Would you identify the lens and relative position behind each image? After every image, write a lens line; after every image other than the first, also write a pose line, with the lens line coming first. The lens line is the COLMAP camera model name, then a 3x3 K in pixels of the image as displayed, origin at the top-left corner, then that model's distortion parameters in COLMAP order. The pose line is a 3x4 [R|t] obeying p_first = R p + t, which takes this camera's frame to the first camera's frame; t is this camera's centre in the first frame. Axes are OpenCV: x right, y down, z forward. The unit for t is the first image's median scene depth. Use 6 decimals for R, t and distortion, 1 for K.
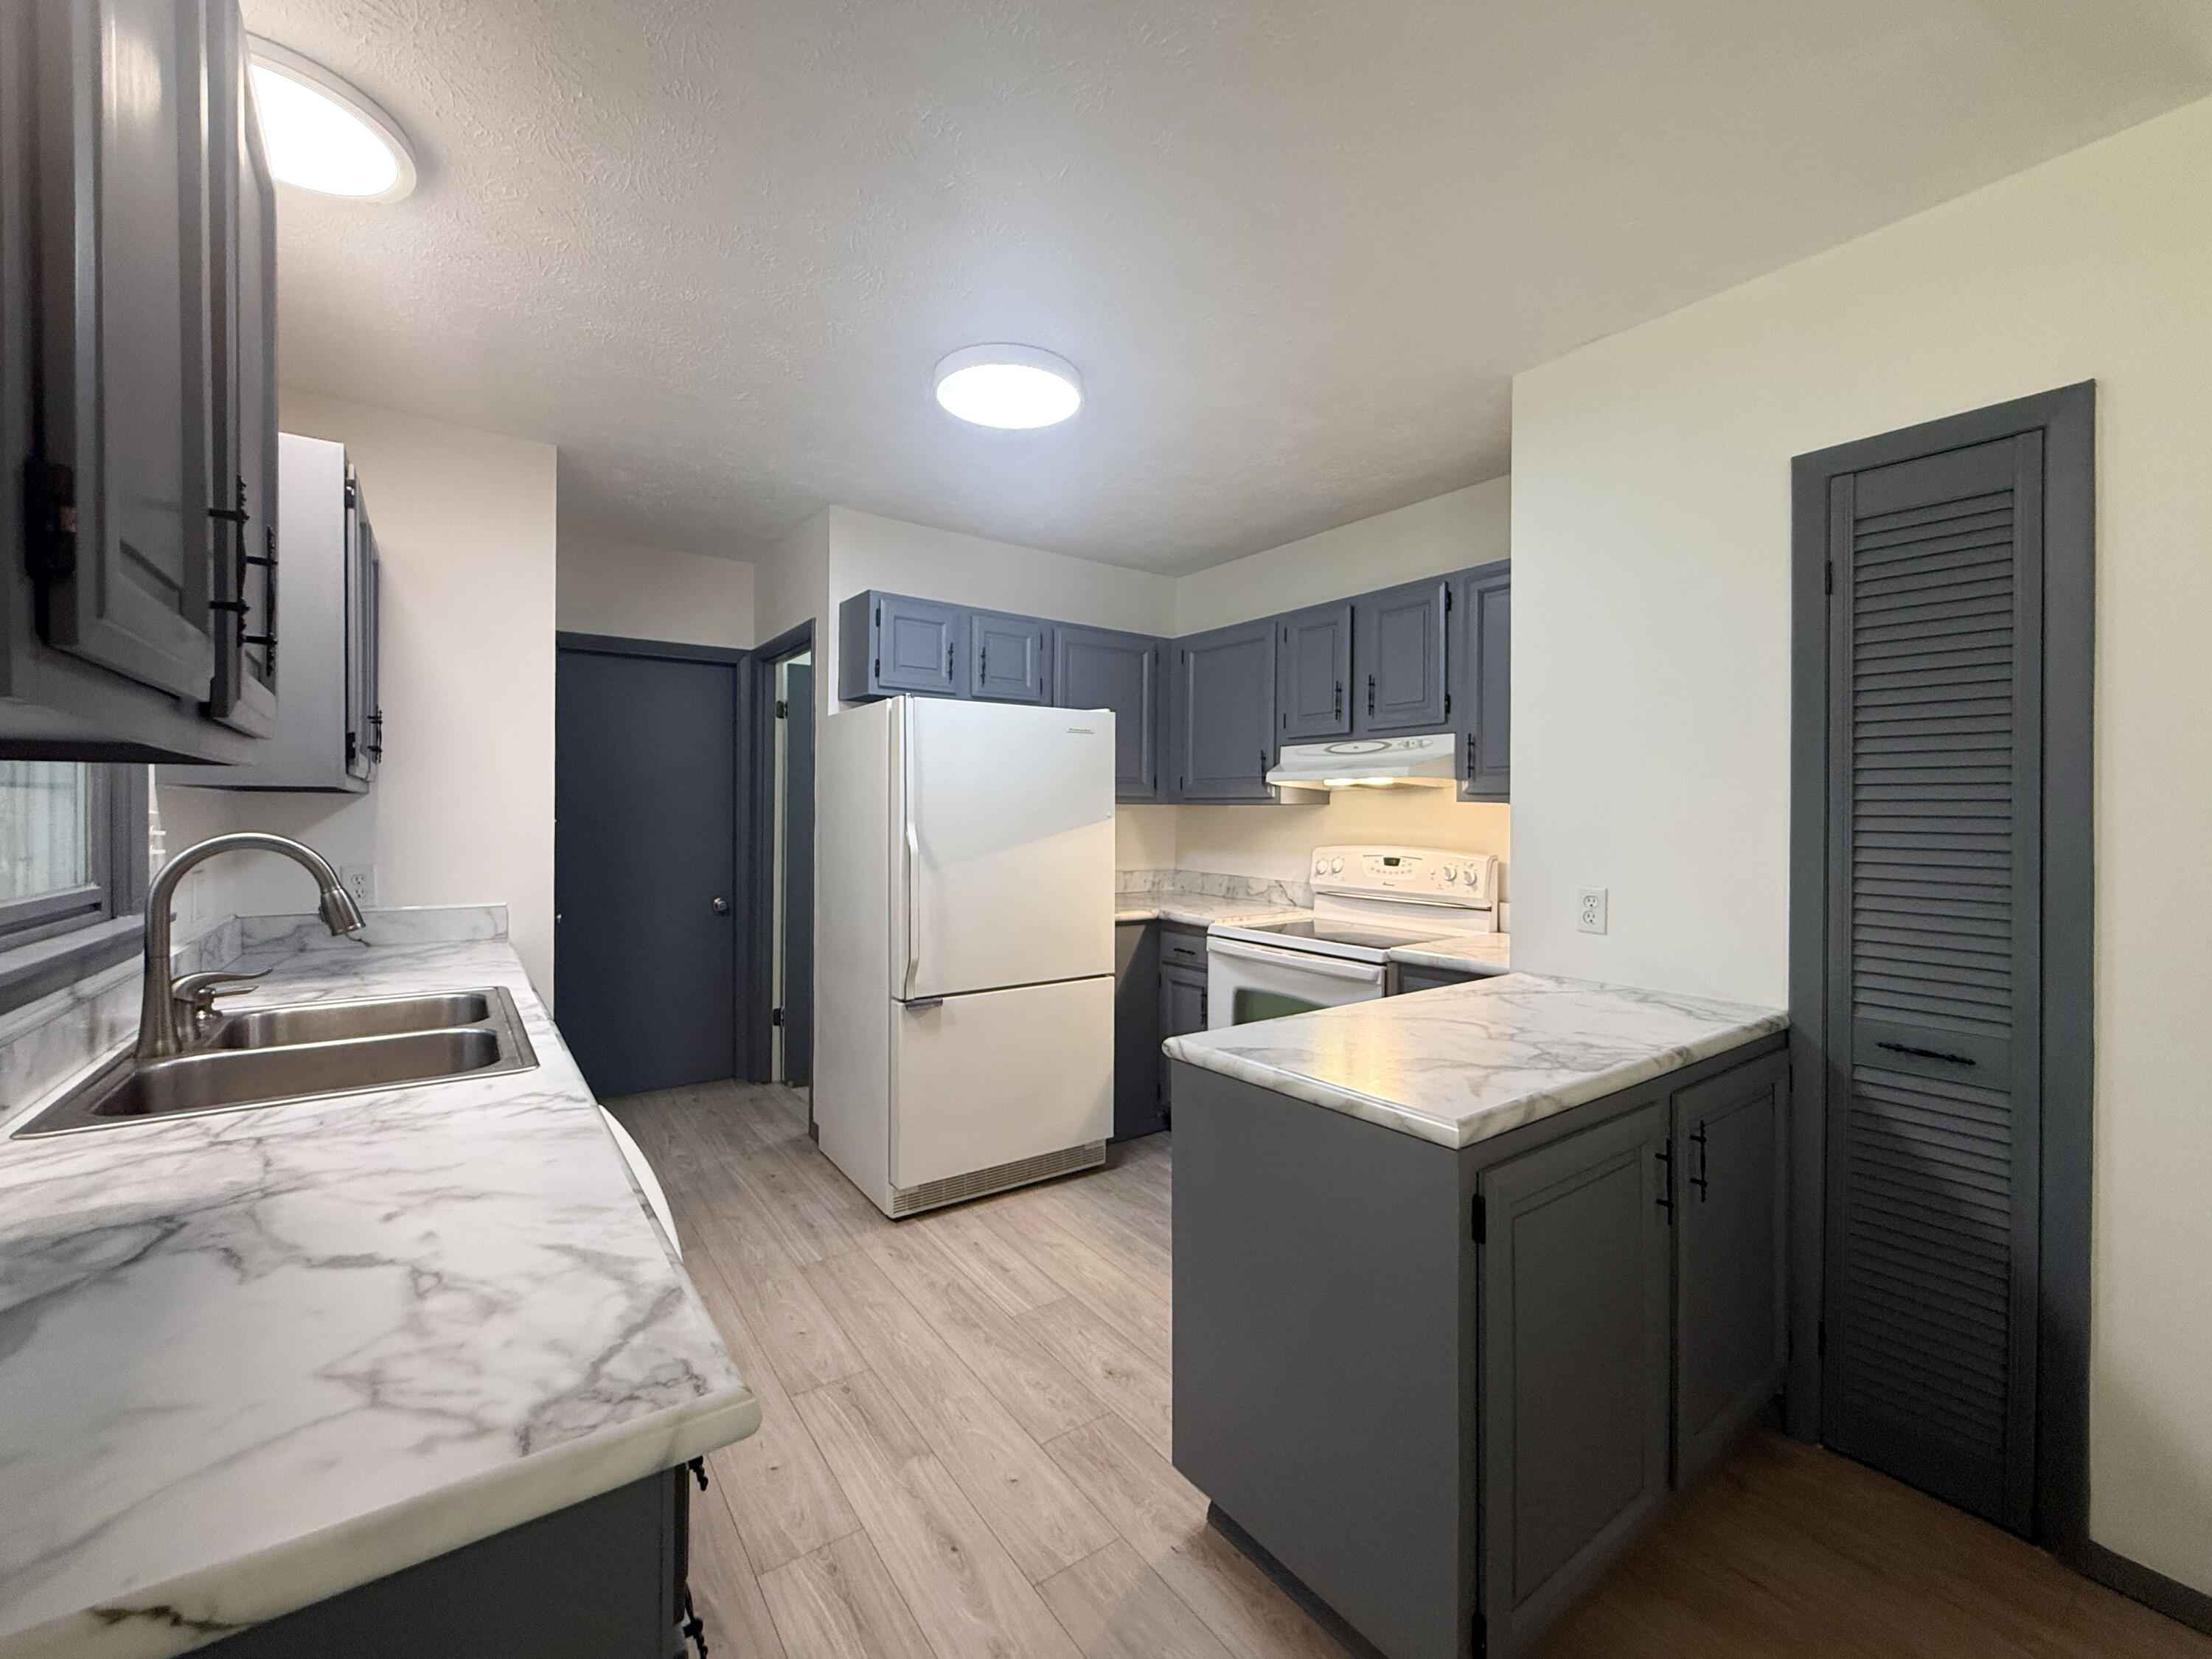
lens RADIAL K [[904.8, 0, 1106.0], [0, 904.8, 829.5], [0, 0, 1]] dist [-0.000166, 0.000079]
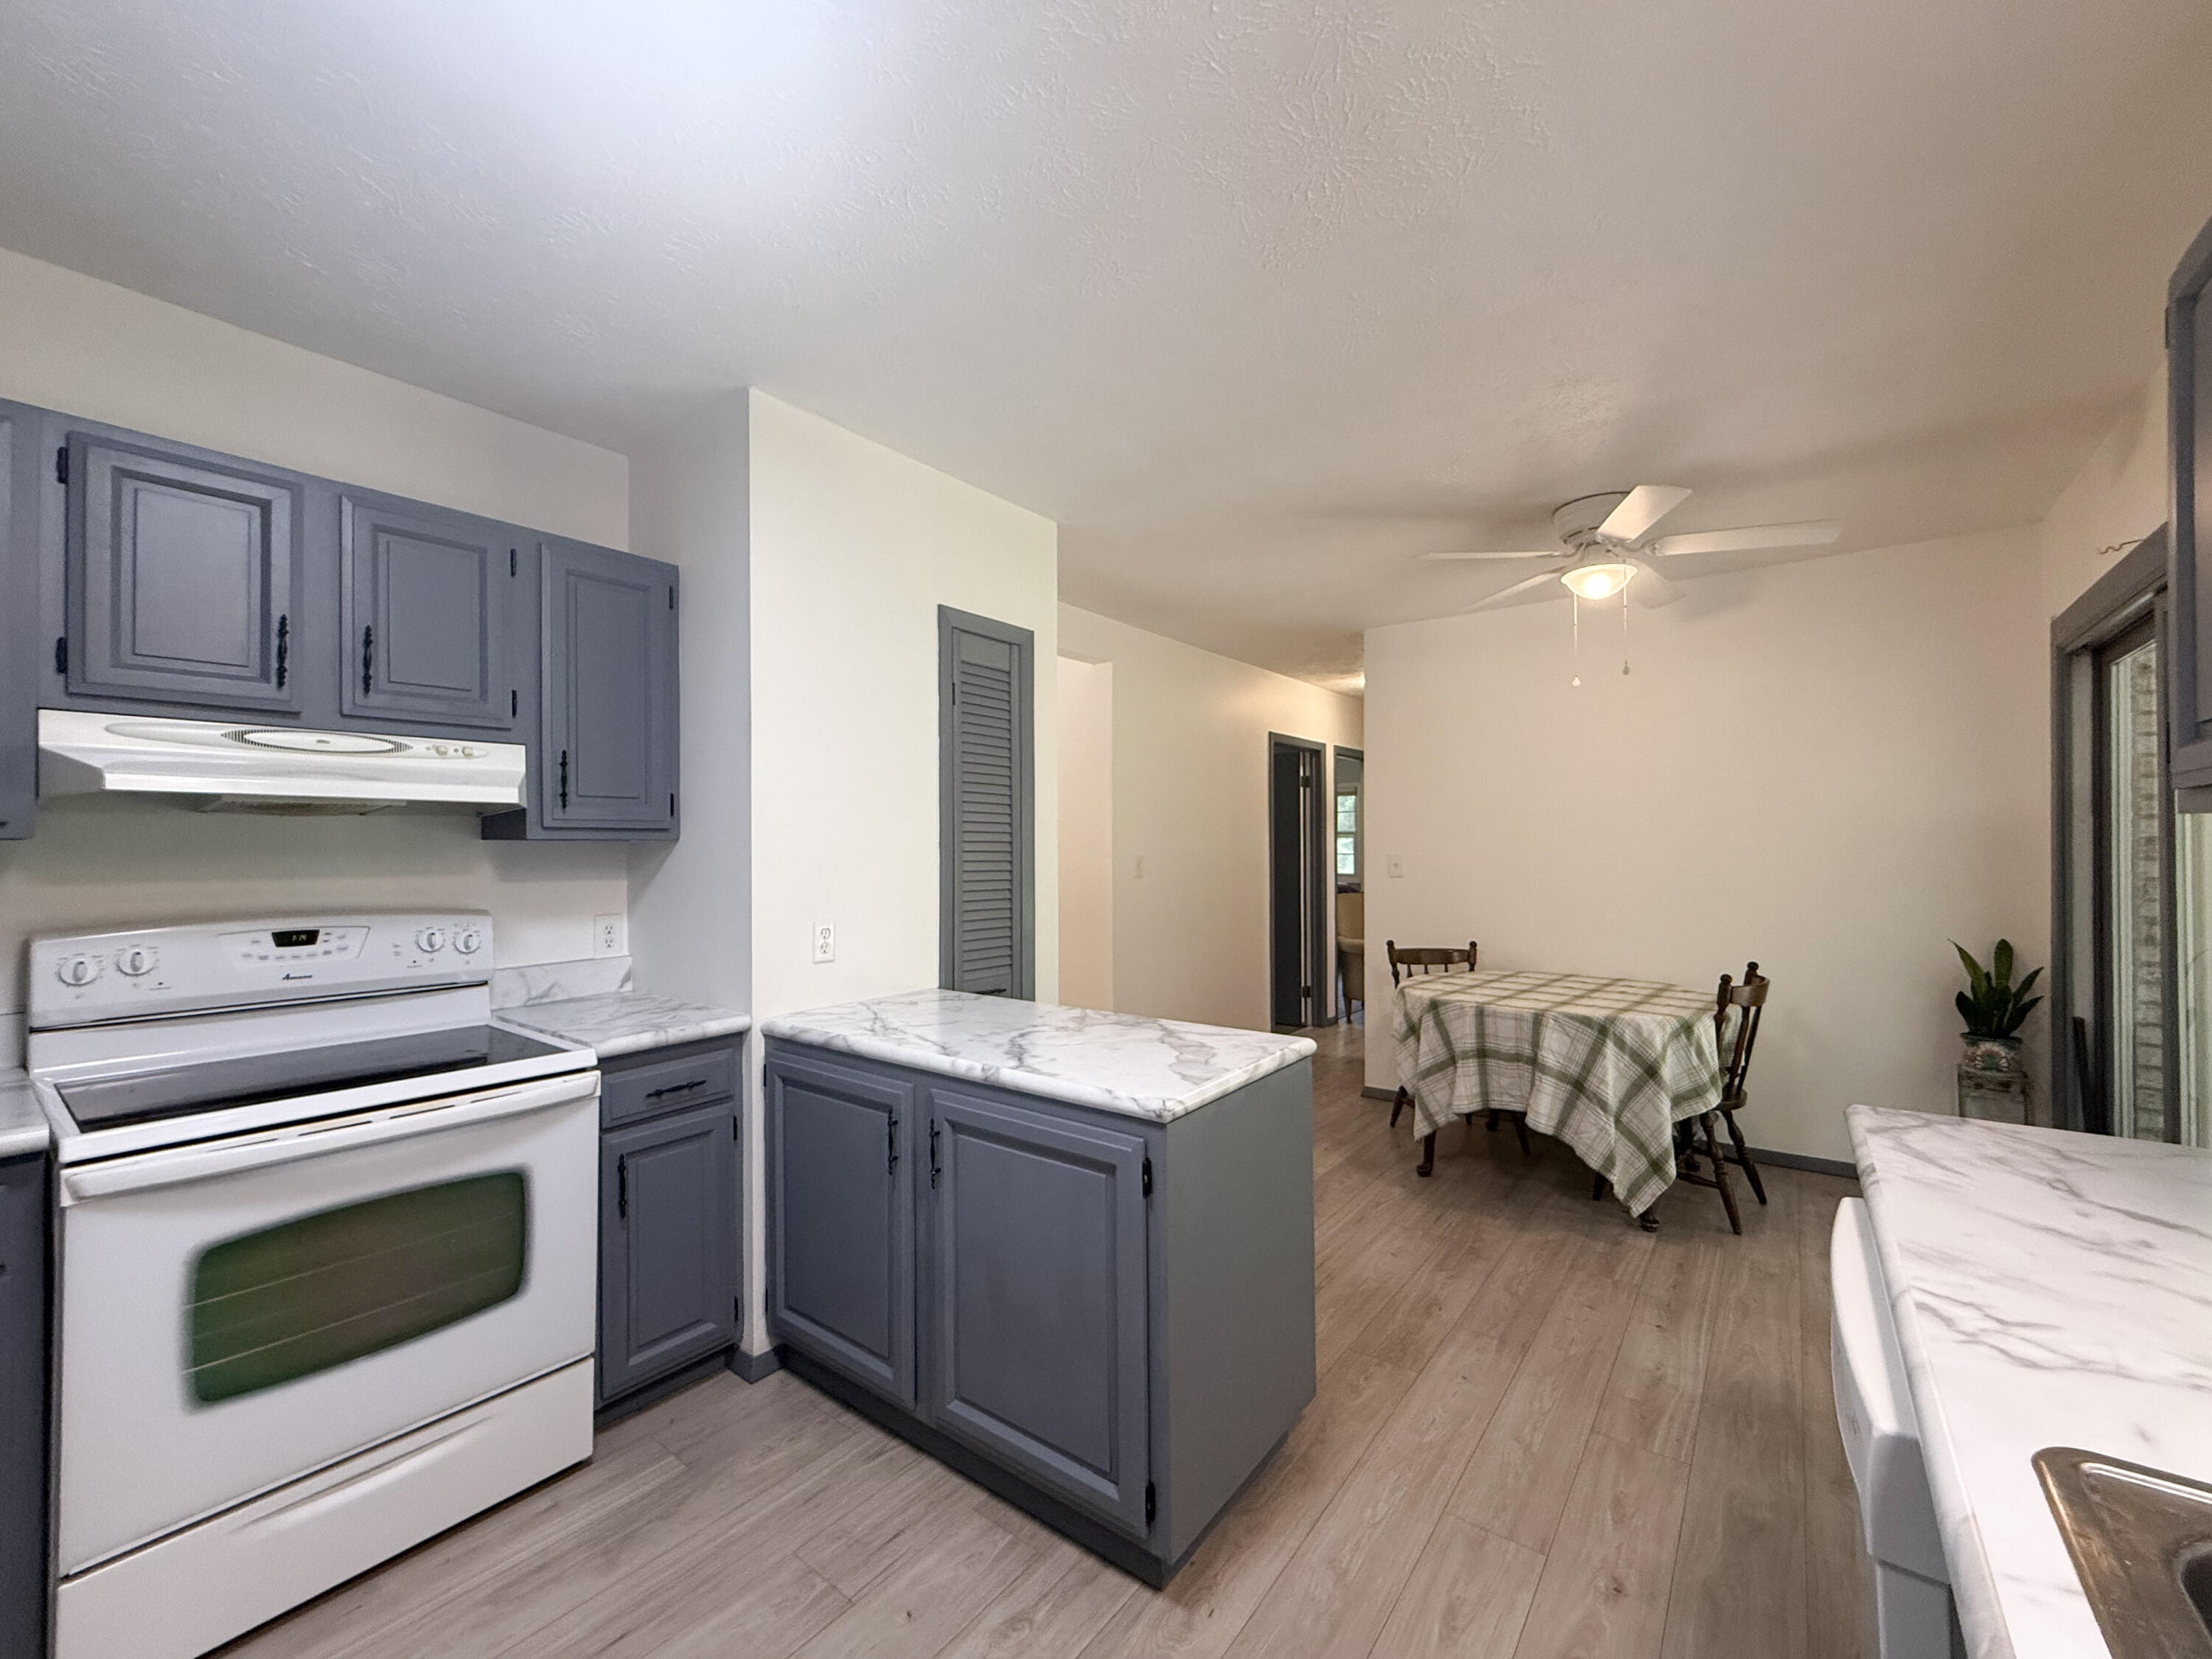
lens RADIAL K [[888.8, 0, 1101.1], [0, 888.8, 840.7], [0, 0, 1]] dist [-0.001311, 0.000098]
pose [[-0.278906, 0.000008, 0.960318, -1.042977], [0.020938, 0.999762, 0.006072, -0.054196], [-0.960090, 0.021800, -0.278840, 1.766168]]
